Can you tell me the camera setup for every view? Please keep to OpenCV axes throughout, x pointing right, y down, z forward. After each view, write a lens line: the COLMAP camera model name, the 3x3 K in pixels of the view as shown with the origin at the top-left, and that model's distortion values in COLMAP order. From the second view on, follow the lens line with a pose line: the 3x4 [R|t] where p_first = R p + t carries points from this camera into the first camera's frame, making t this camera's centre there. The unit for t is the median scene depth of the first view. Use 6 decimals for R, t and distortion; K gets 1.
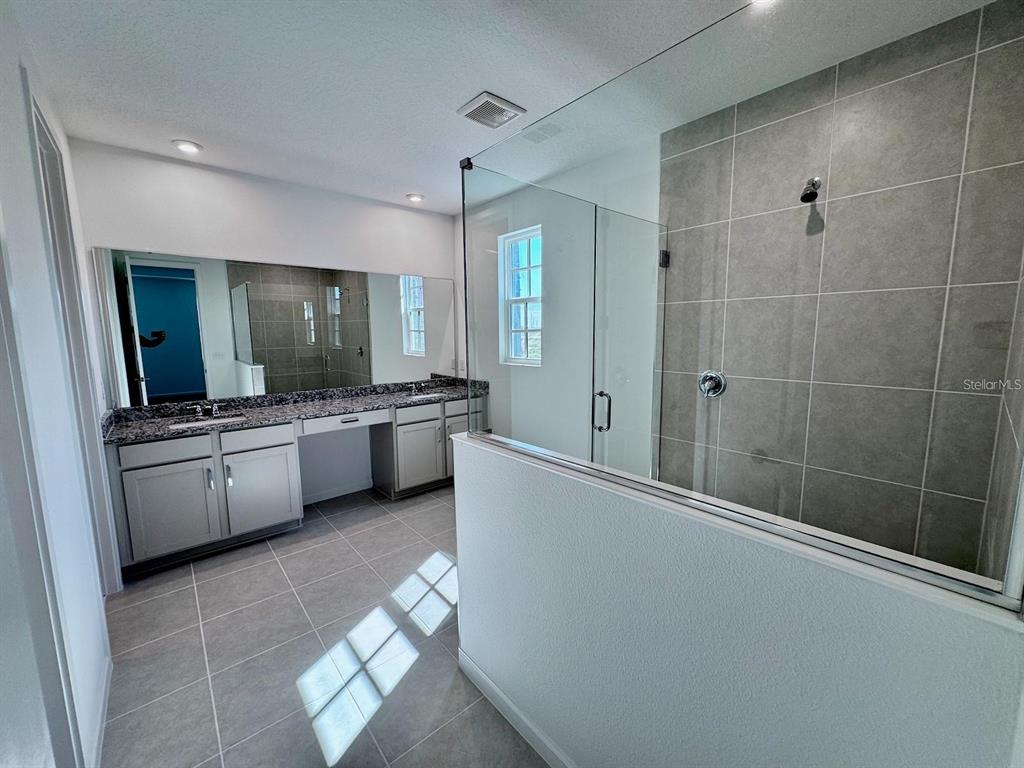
lens RADIAL K [[407.9, 0, 511.1], [0, 407.9, 384.8], [0, 0, 1]] dist [-0.003915, 0.000714]
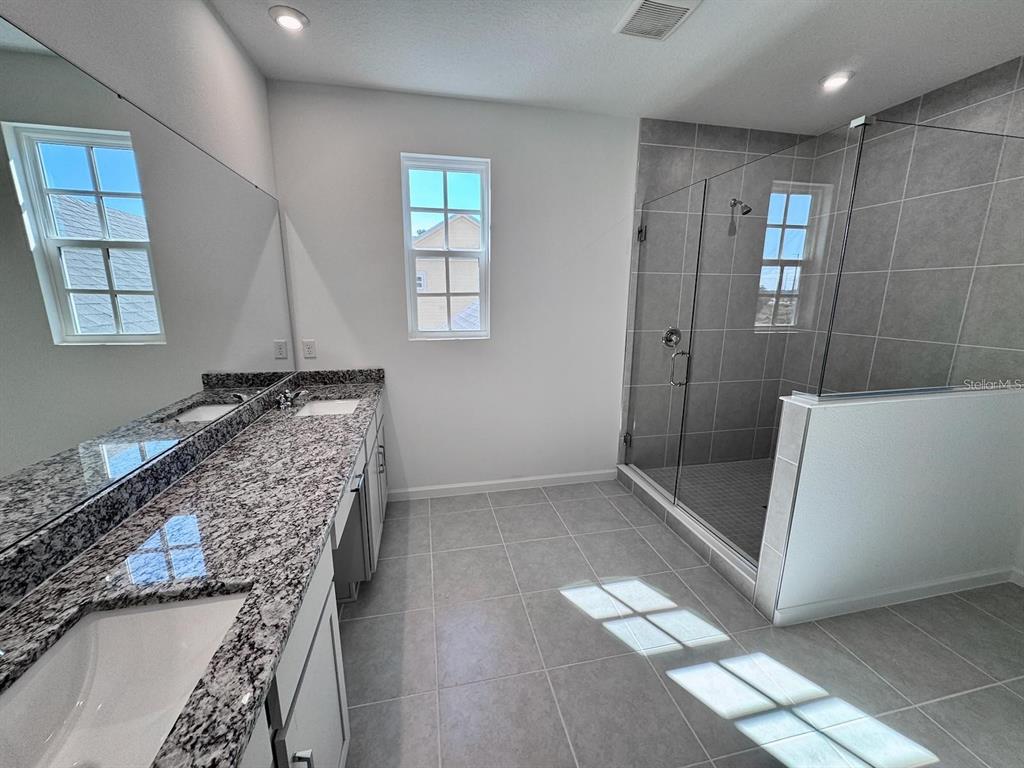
lens RADIAL K [[407.9, 0, 511.1], [0, 407.9, 384.8], [0, 0, 1]] dist [-0.003915, 0.000714]
pose [[0.483686, -0.174374, 0.857695, -0.772931], [0.107190, 0.984378, 0.139681, -0.076781], [-0.868653, 0.024374, 0.494821, 0.670653]]
